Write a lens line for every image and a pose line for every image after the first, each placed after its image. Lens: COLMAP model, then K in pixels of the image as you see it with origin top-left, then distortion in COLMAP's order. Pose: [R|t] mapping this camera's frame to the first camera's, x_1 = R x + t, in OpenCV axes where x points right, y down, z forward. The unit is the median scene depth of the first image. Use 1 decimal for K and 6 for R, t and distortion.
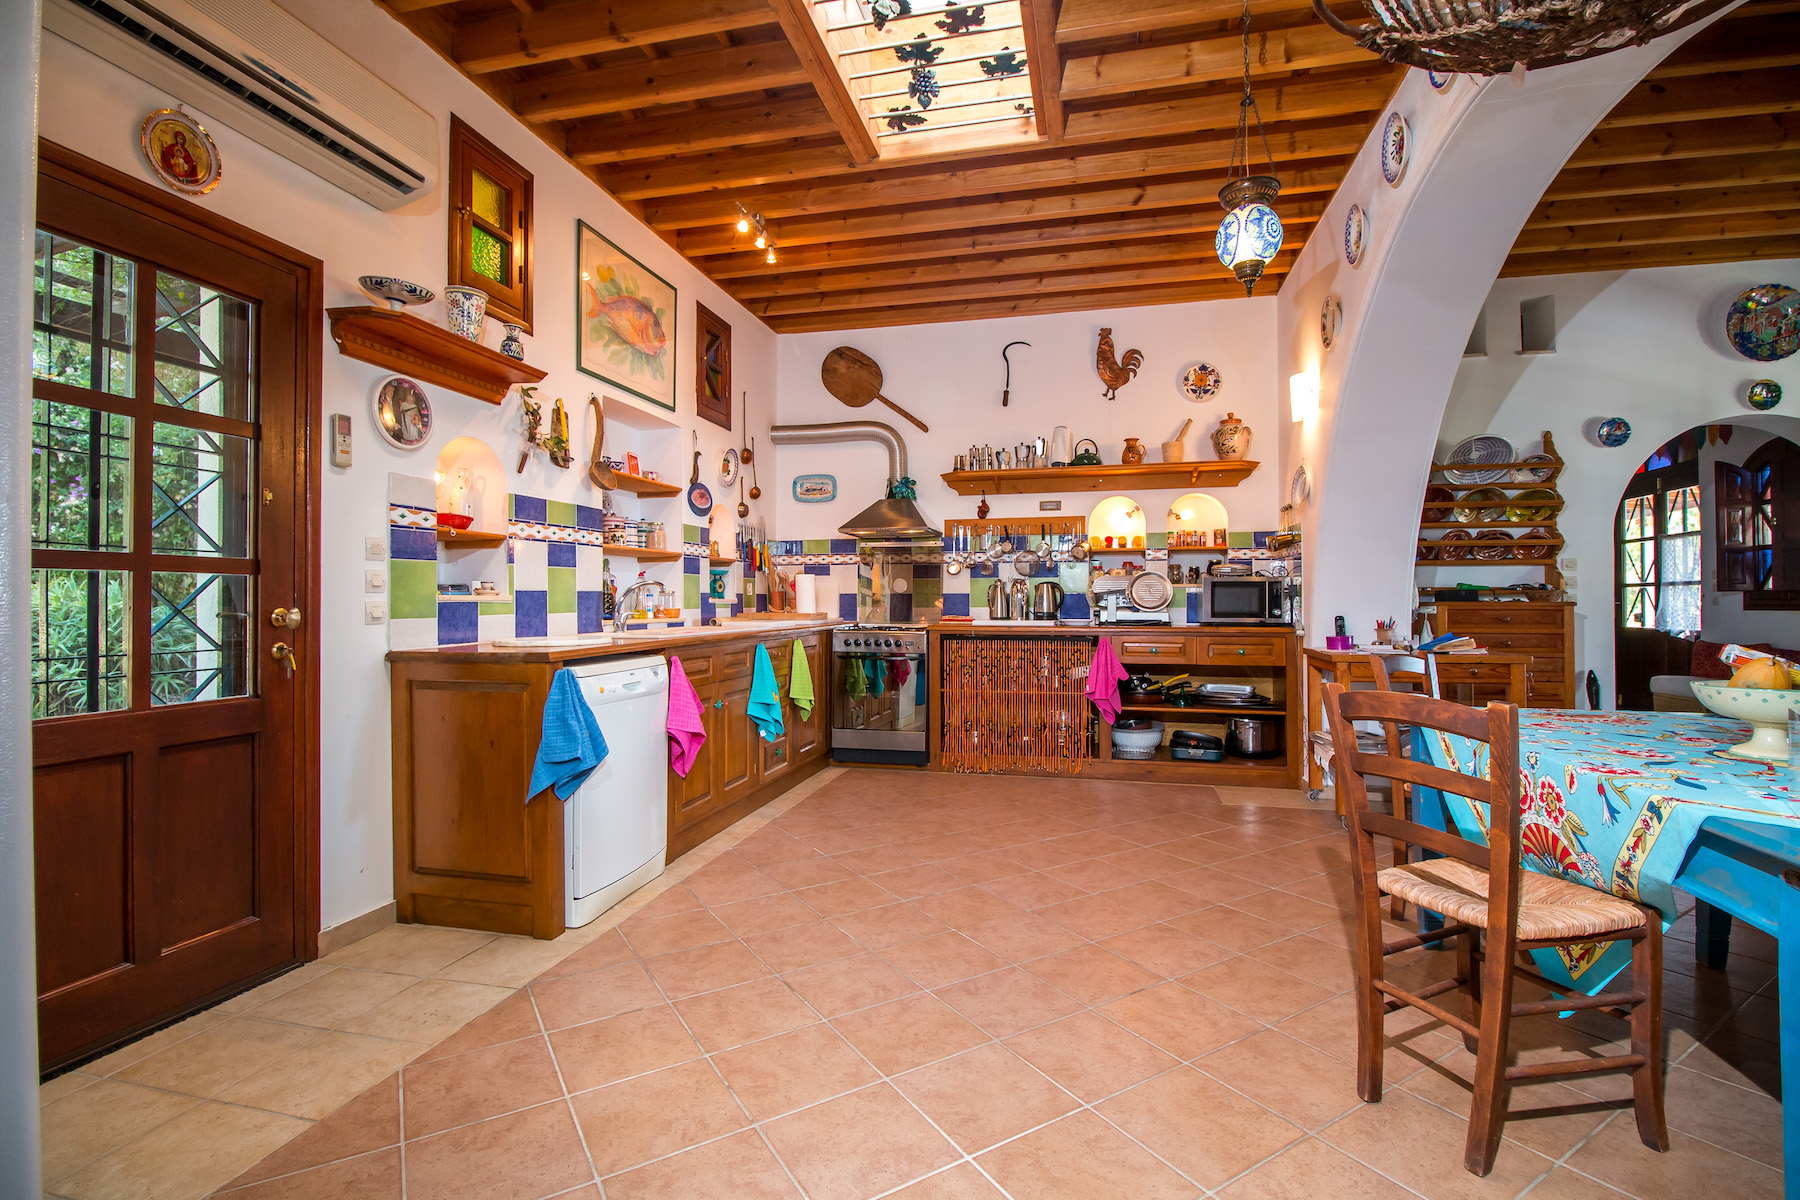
lens RADIAL K [[831.1, 0, 902.3], [0, 831.1, 600.6], [0, 0, 1]] dist [-0.013066, -0.002103]
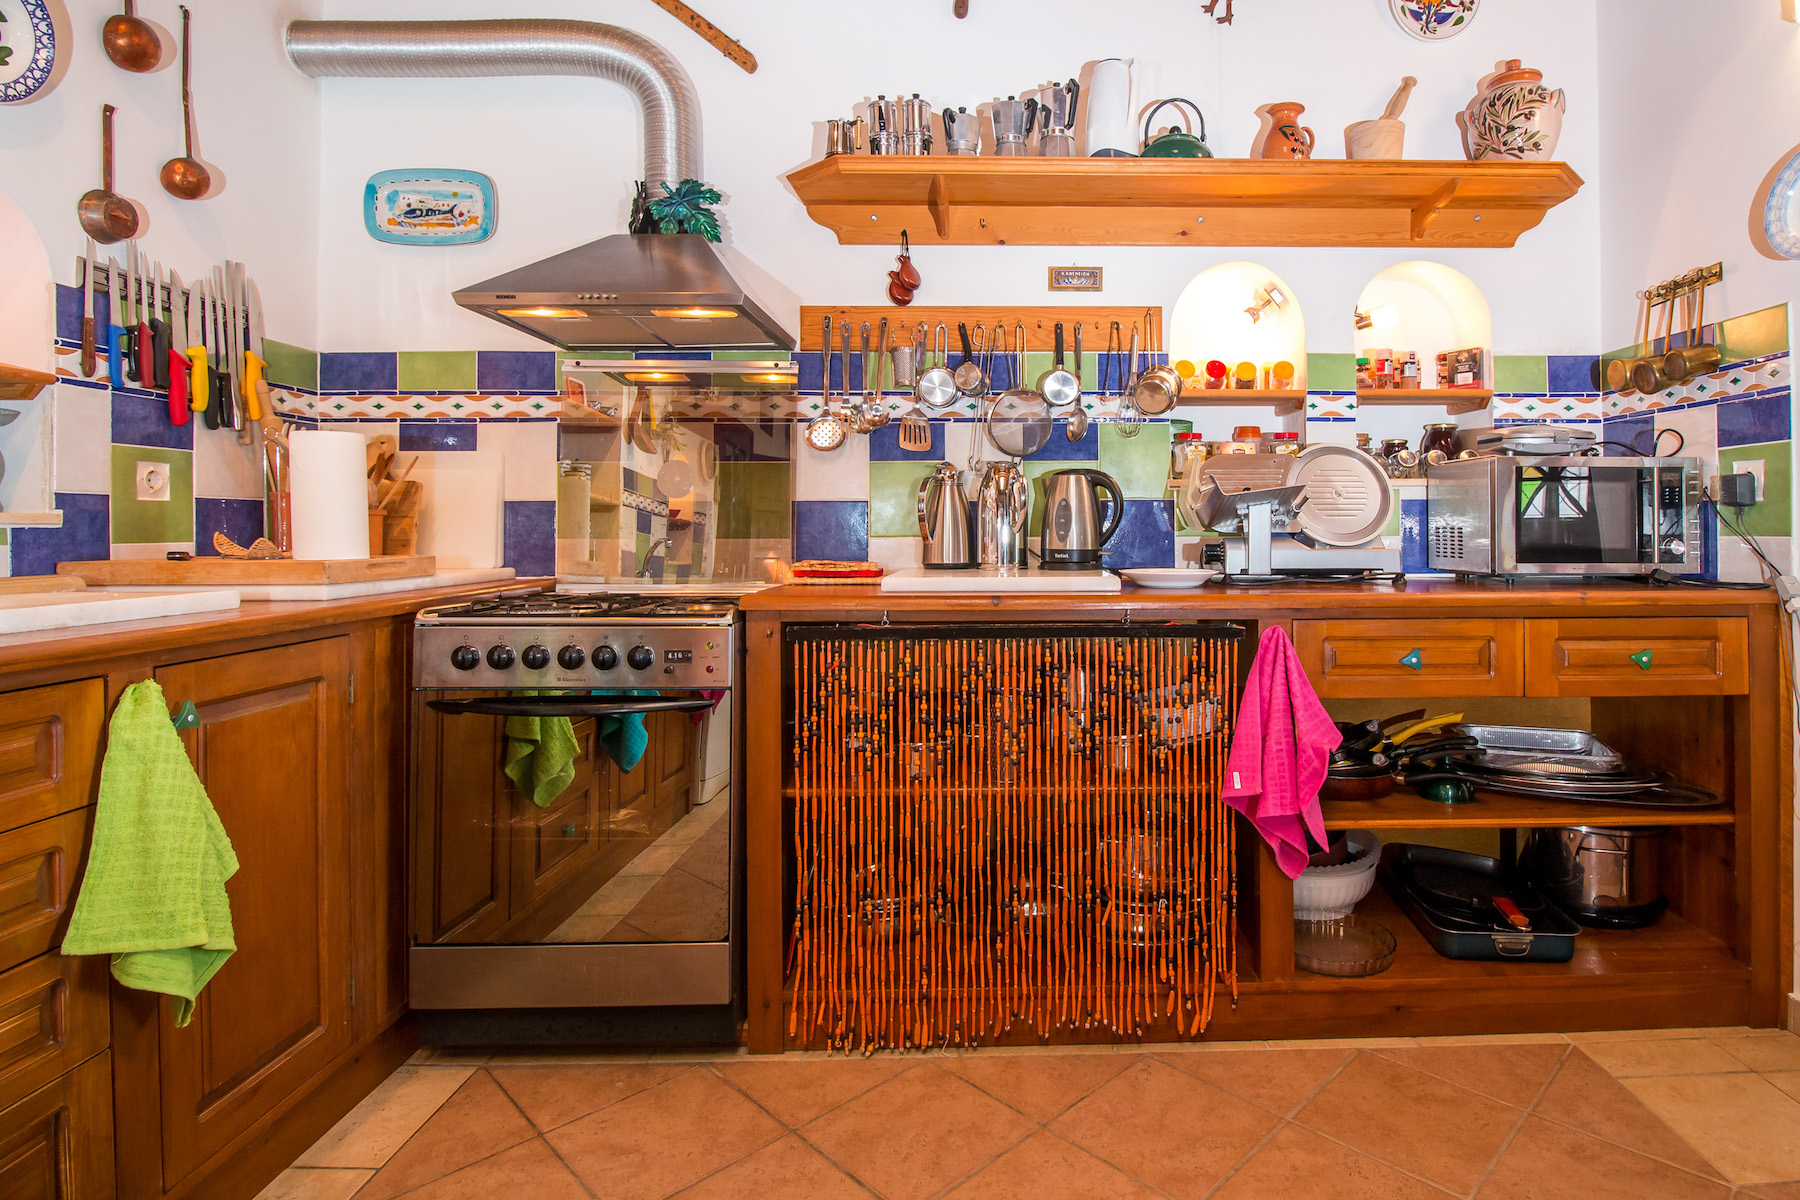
lens RADIAL K [[831.1, 0, 986.4], [0, 831.1, 534.0], [0, 0, 1]] dist [-0.013066, -0.002103]
pose [[0.968830, -0.003332, 0.247704, 0.040585], [0.002593, 0.999991, 0.003312, 0.005237], [-0.247713, -0.002567, 0.968830, 0.635012]]
